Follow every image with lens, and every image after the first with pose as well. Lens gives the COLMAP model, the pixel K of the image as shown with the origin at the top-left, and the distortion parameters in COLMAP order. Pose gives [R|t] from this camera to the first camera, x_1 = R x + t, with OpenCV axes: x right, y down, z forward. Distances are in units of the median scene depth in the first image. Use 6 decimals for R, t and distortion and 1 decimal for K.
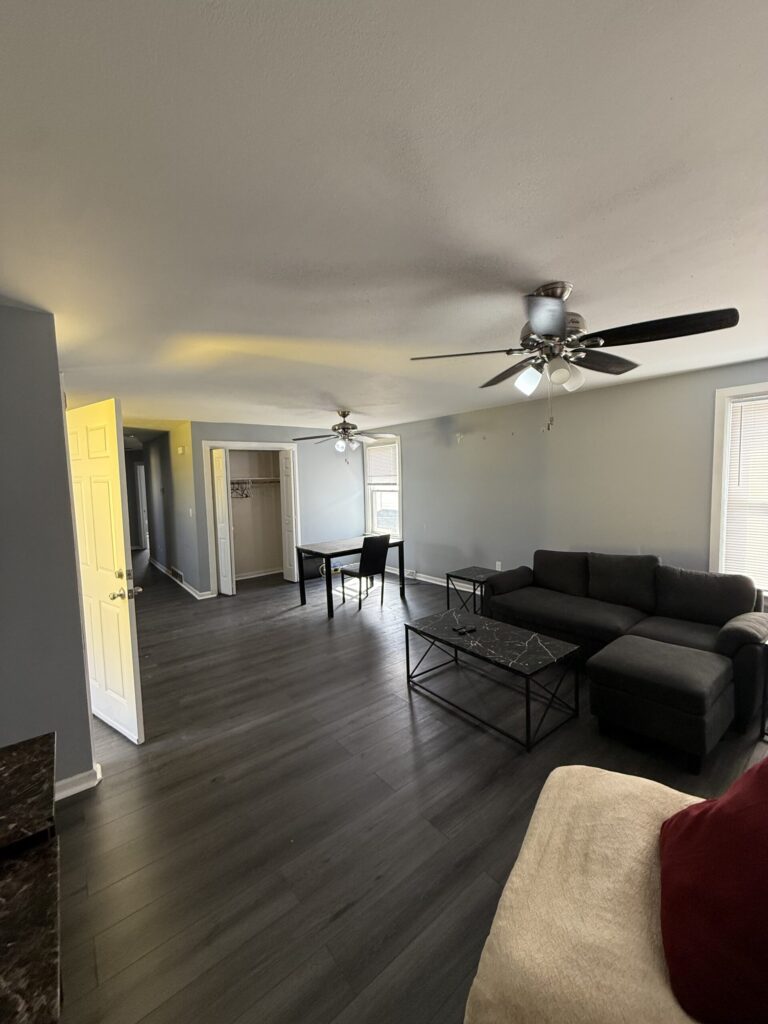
lens RADIAL K [[407.4, 0, 384.0], [0, 407.4, 512.0], [0, 0, 1]] dist [-0.019442, -0.000053]
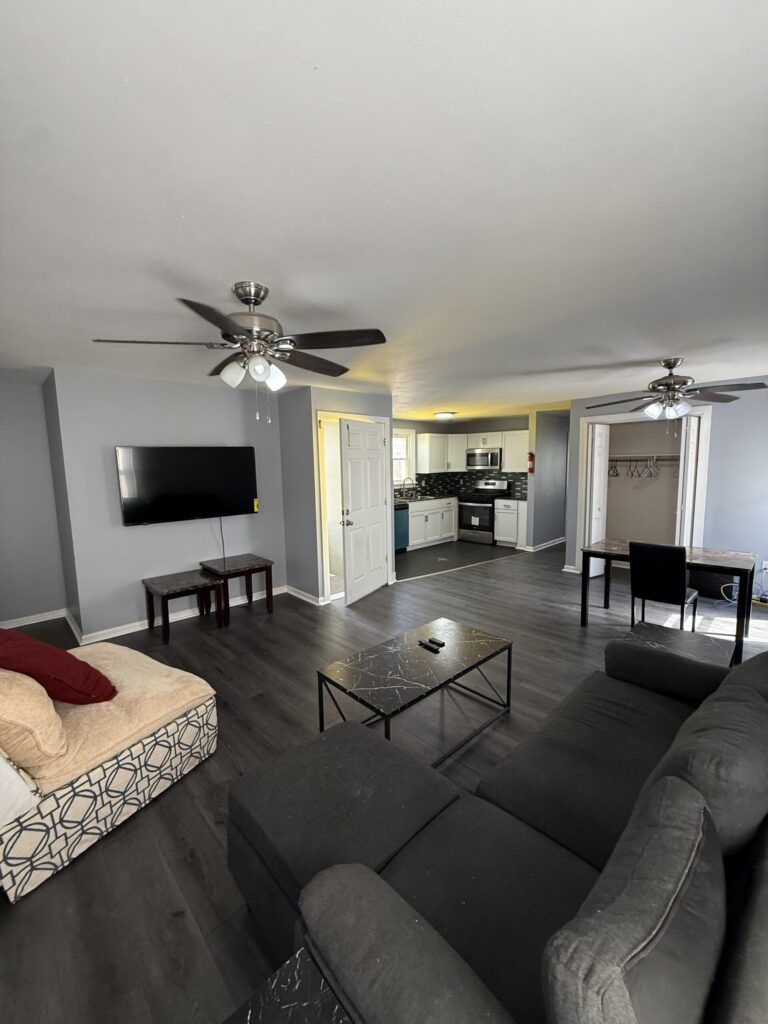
lens RADIAL K [[406.1, 0, 385.3], [0, 406.1, 509.3], [0, 0, 1]] dist [-0.001515, 0.000092]
pose [[0.089544, 0.135645, -0.986703, 0.892441], [-0.064922, 0.989370, 0.130121, -0.084985], [0.993865, 0.052407, 0.097398, 0.725570]]
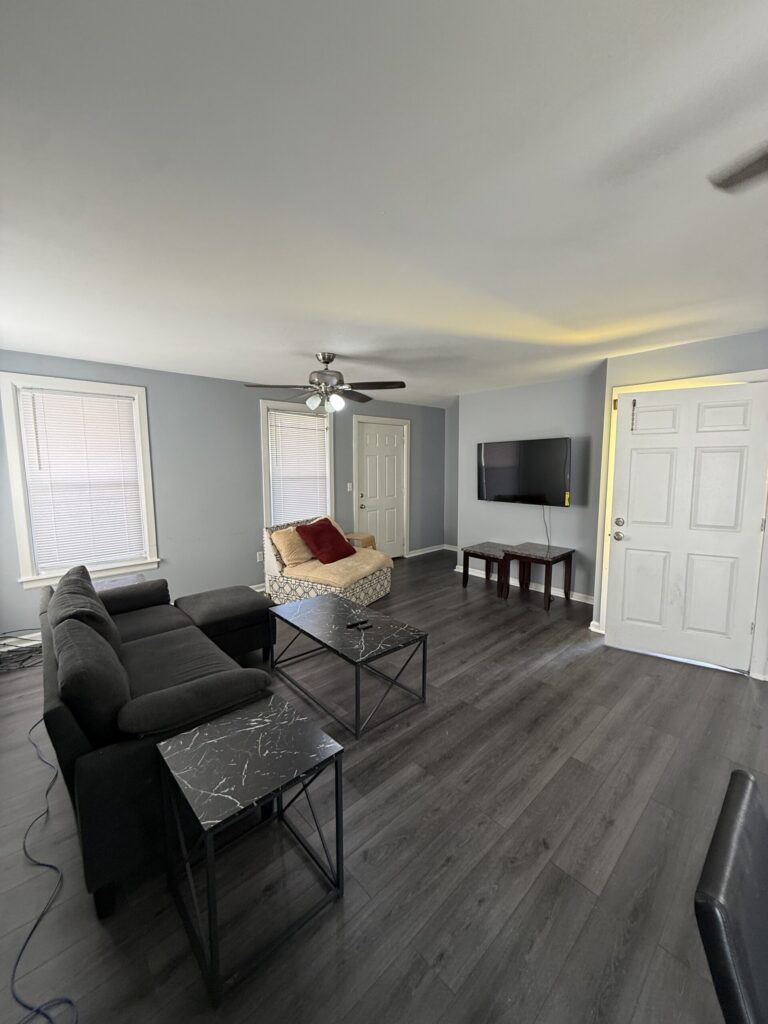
lens RADIAL K [[406.1, 0, 385.3], [0, 406.1, 509.3], [0, 0, 1]] dist [-0.001515, 0.000092]
pose [[-0.996822, 0.037735, -0.070152, 0.176310], [0.023046, 0.979631, 0.199481, -0.132786], [0.076250, 0.197230, -0.977387, 1.661655]]
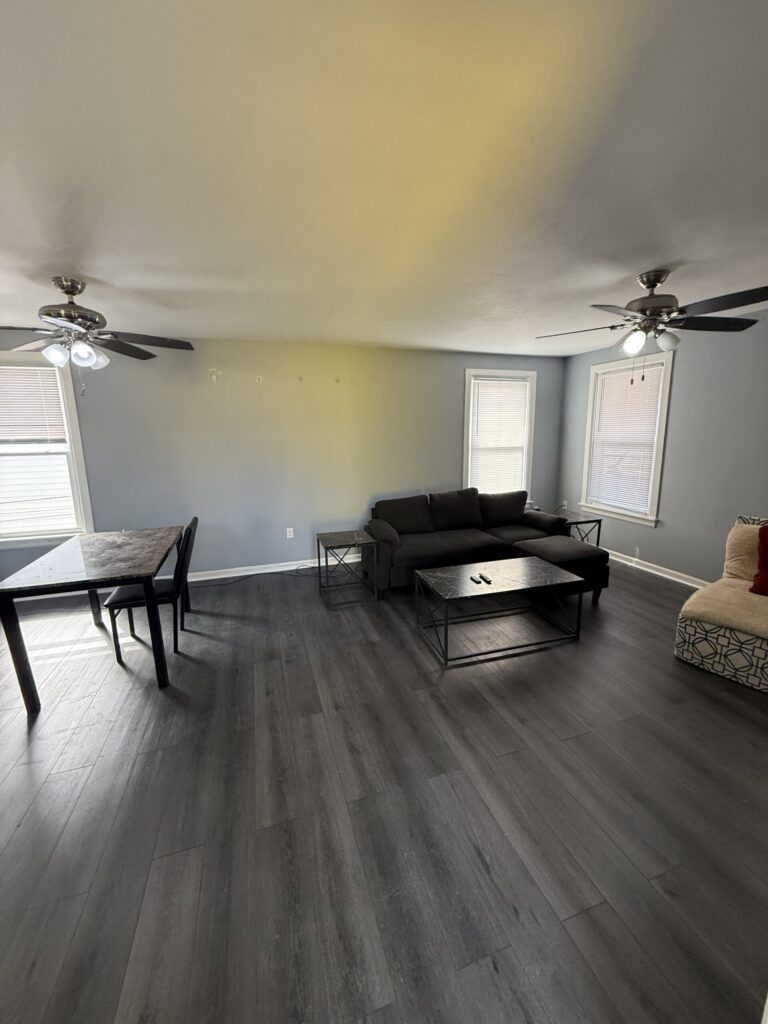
lens RADIAL K [[406.1, 0, 385.3], [0, 406.1, 509.3], [0, 0, 1]] dist [-0.001515, 0.000092]
pose [[0.353137, -0.155988, 0.922476, -0.696727], [0.081433, 0.987385, 0.135790, -0.028888], [-0.932021, 0.027167, 0.361385, 0.766647]]
